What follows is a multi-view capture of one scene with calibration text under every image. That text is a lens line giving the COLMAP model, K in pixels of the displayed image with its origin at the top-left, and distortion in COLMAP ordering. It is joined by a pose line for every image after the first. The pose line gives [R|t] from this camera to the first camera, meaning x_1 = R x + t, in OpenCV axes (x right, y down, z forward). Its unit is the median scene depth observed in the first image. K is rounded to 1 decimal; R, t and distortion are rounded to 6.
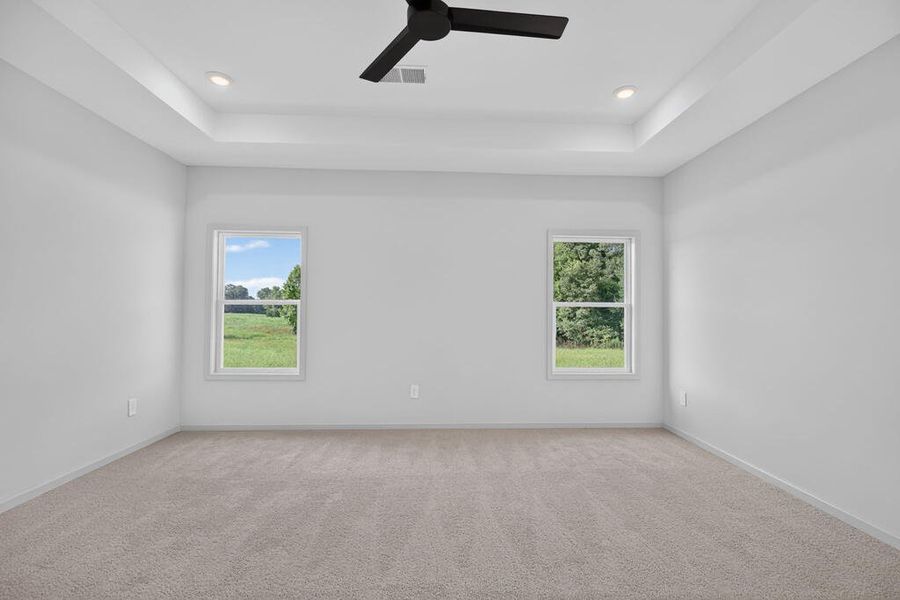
lens RADIAL K [[406.3, 0, 455.7], [0, 406.3, 301.5], [0, 0, 1]] dist [-0.001963, -0.000201]
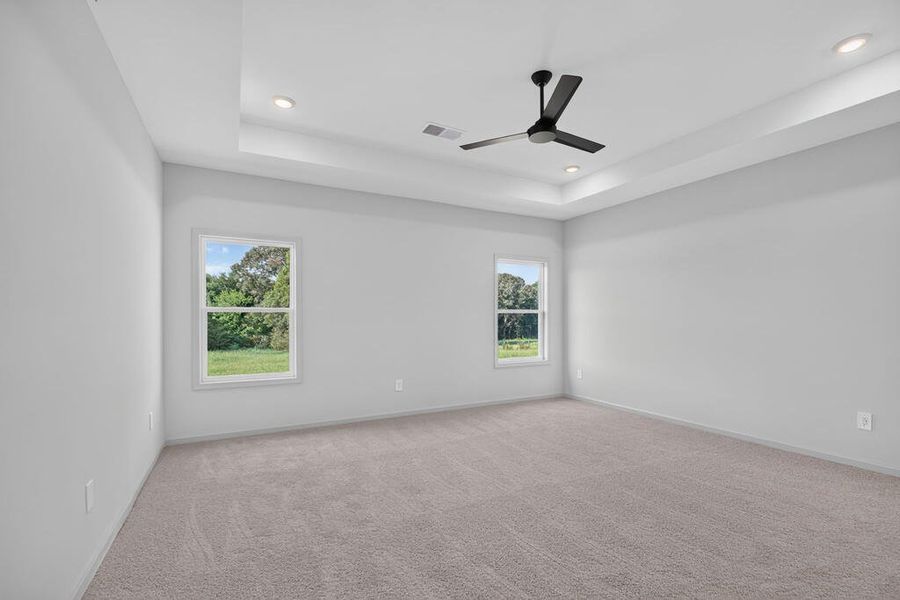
lens RADIAL K [[457.0, 0, 397.3], [0, 457.0, 320.2], [0, 0, 1]] dist [0.000259, -0.000004]
pose [[0.902009, -0.011501, 0.431563, -0.704165], [-0.002441, 0.999493, 0.031738, -0.009473], [-0.431709, -0.029682, 0.901524, -0.196895]]
